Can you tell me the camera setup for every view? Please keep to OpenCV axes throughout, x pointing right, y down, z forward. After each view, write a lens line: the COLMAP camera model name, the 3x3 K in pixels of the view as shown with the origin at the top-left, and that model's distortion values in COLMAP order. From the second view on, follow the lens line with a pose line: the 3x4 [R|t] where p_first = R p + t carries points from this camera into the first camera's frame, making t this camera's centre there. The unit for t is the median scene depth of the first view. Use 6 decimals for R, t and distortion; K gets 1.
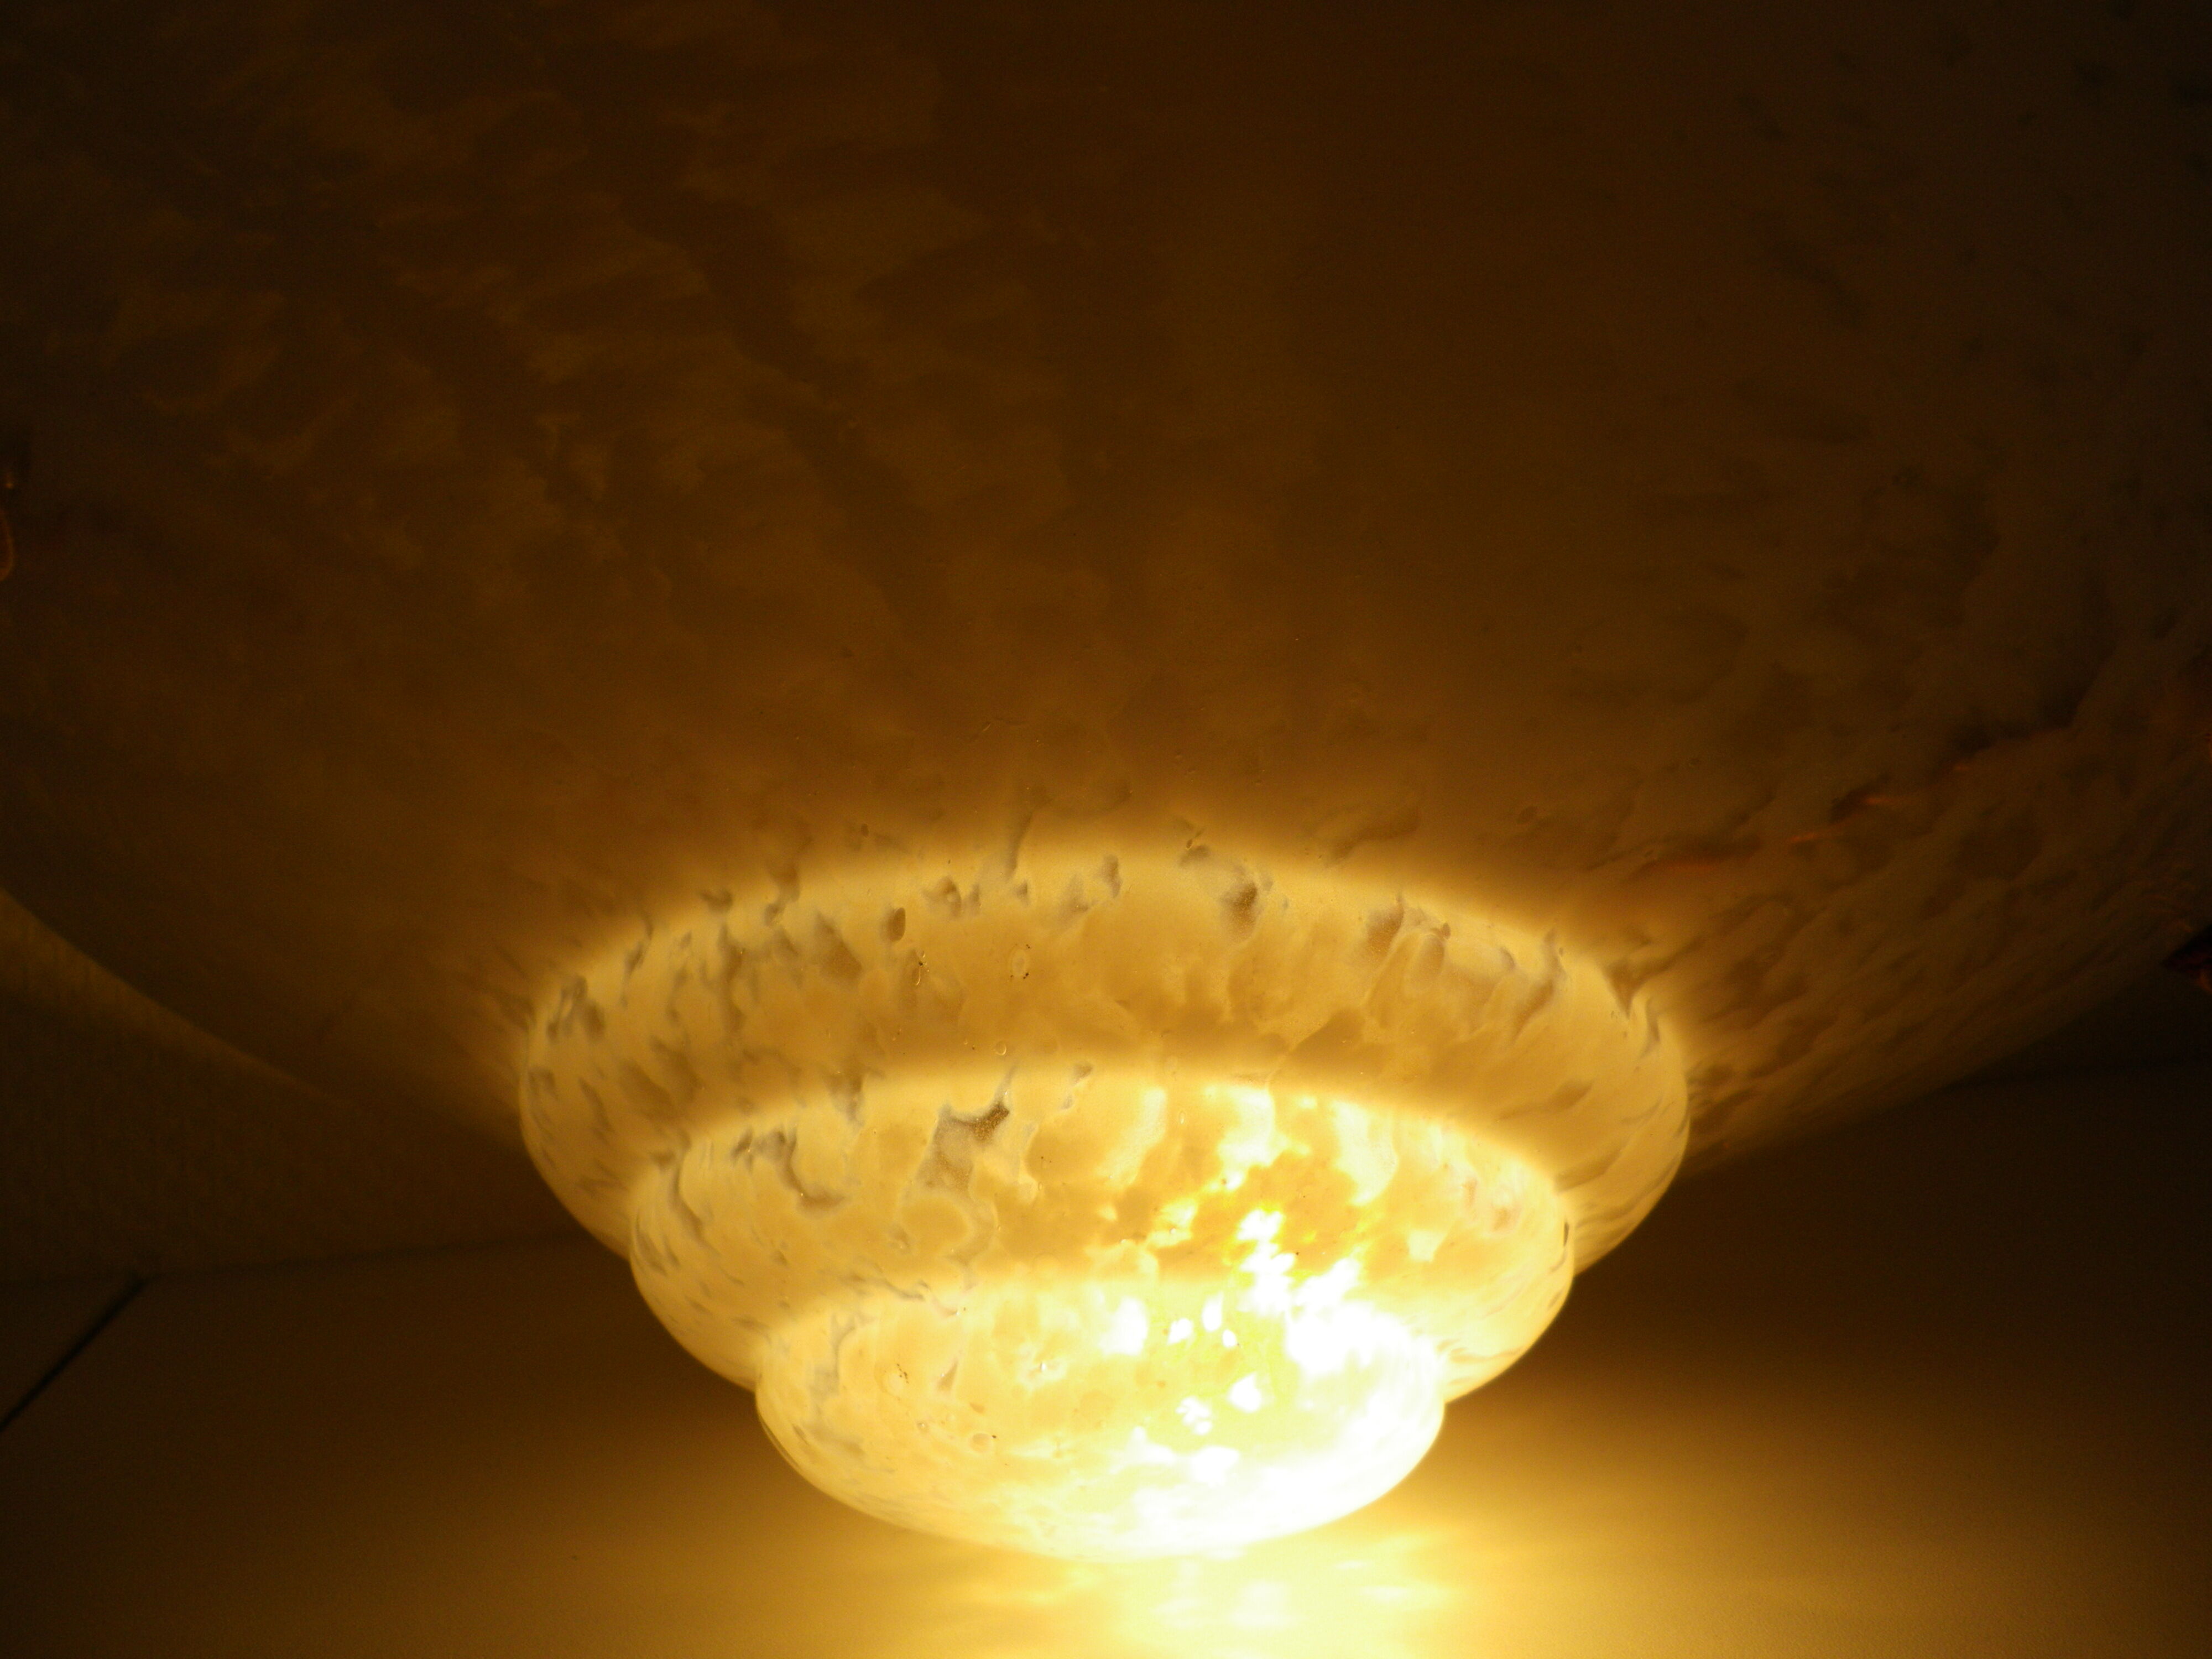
lens RADIAL K [[1719.8, 0, 1106.0], [0, 1719.8, 829.5], [0, 0, 1]] dist [-0.009869, 0.001027]
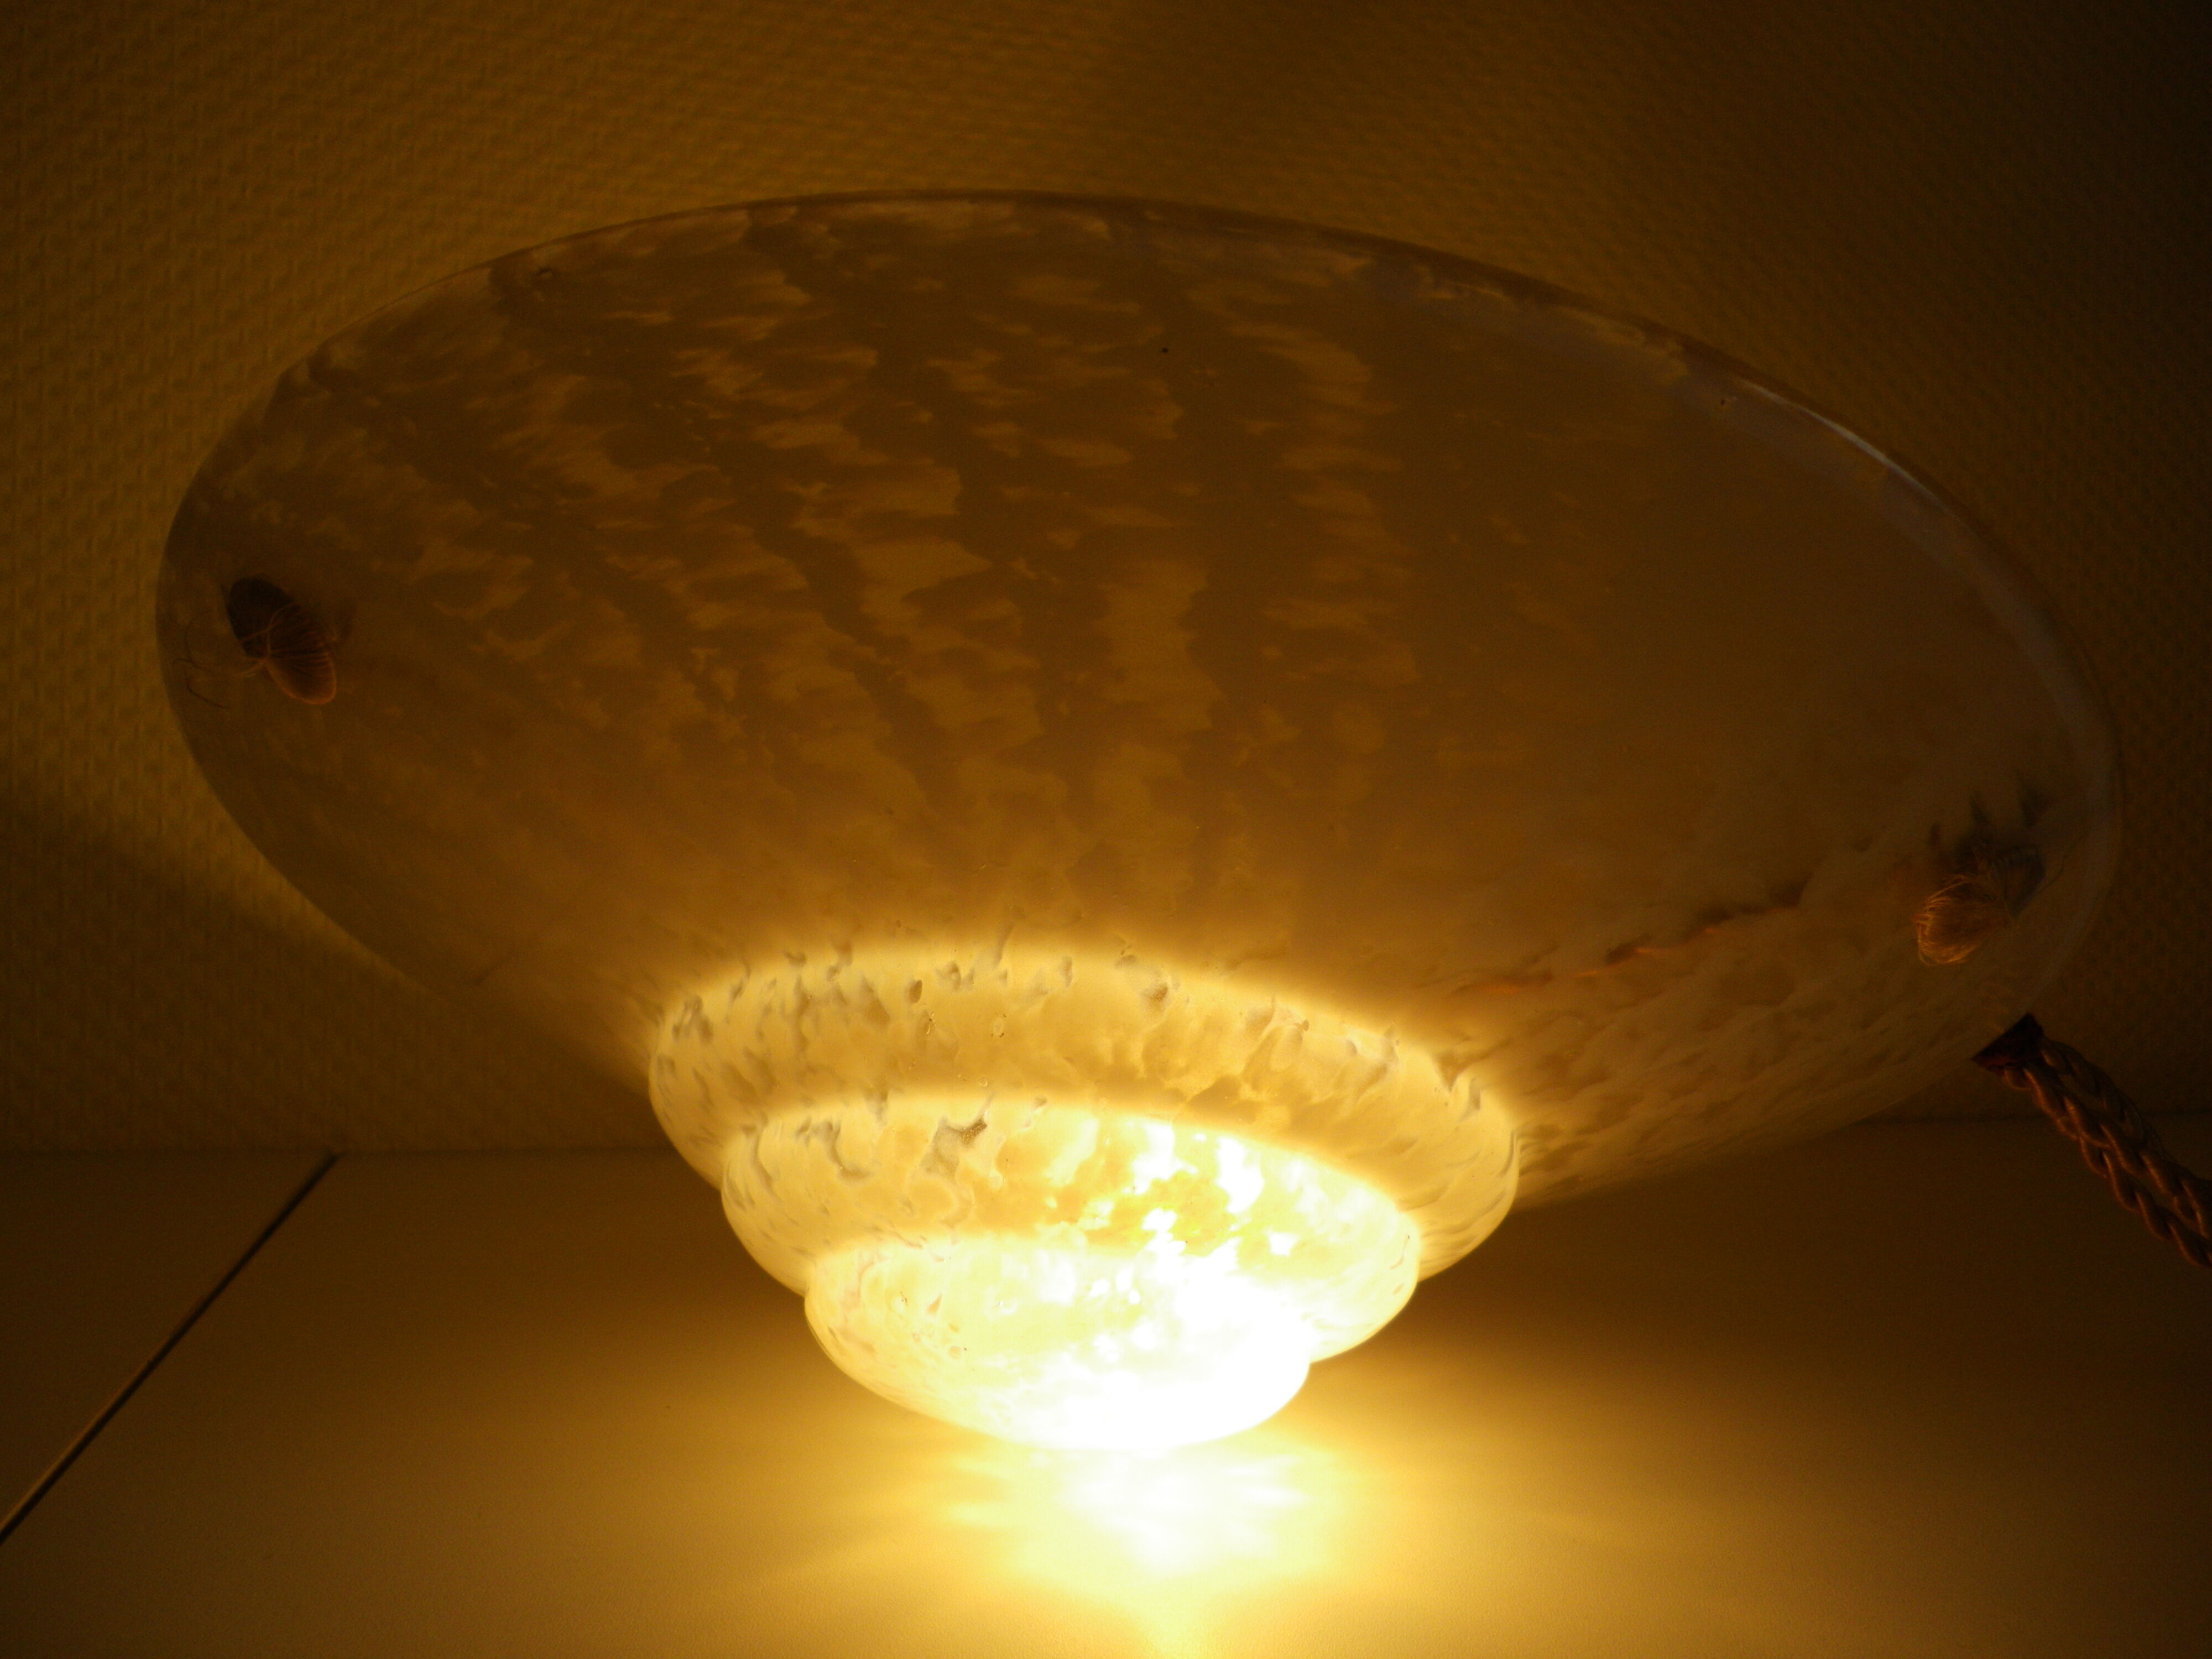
lens RADIAL K [[1719.8, 0, 1106.0], [0, 1719.8, 829.5], [0, 0, 1]] dist [-0.009869, 0.001027]
pose [[0.994598, 0.077109, -0.069484, 0.118470], [-0.074087, 0.996233, 0.045070, -0.147388], [0.072698, -0.039678, 0.996564, -0.389603]]
